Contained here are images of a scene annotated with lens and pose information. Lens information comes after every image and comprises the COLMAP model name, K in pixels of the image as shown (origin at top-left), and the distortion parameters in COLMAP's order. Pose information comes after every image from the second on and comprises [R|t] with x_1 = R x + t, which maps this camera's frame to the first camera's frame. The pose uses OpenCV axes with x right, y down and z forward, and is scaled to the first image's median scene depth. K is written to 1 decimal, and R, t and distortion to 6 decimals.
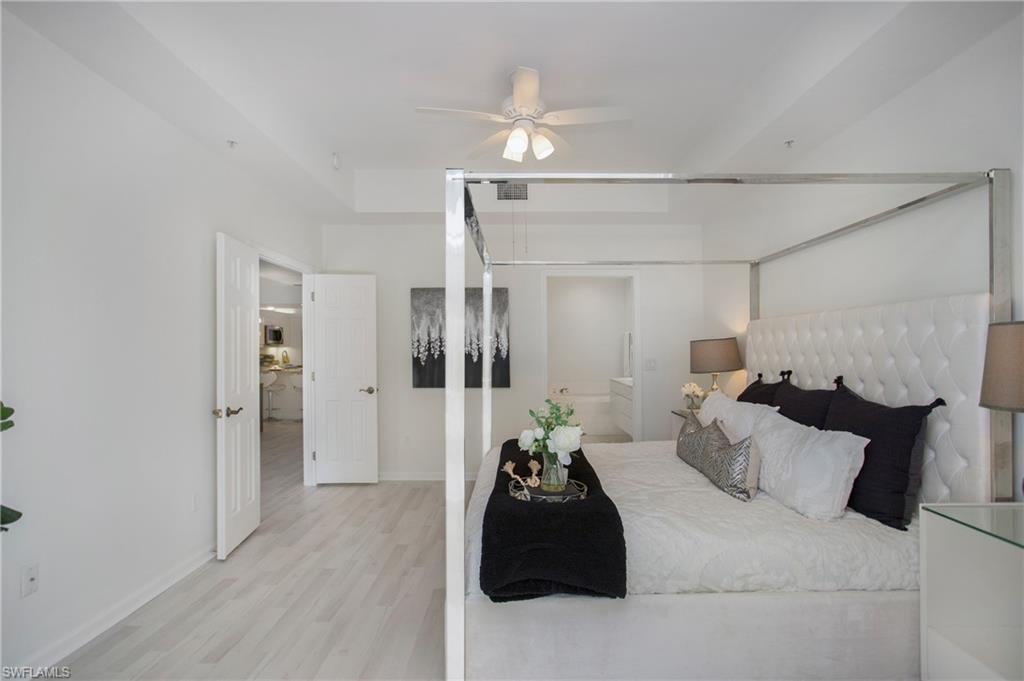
lens RADIAL K [[462.1, 0, 512.0], [0, 462.1, 340.5], [0, 0, 1]] dist [-0.026050, 0.000048]
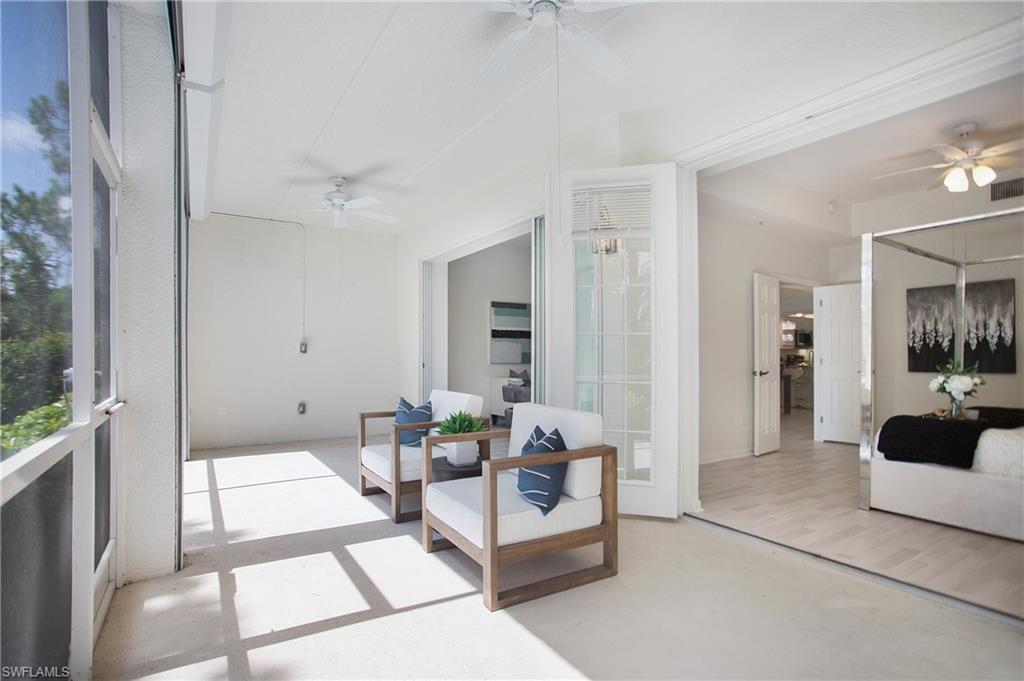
lens RADIAL K [[531.0, 0, 513.6], [0, 531.0, 361.0], [0, 0, 1]] dist [0.000141, 0.000469]
pose [[0.534588, 0.003748, -0.845105, 0.404796], [0.005626, 0.999952, 0.007993, 0.057264], [0.845094, -0.009027, 0.534541, -0.606511]]
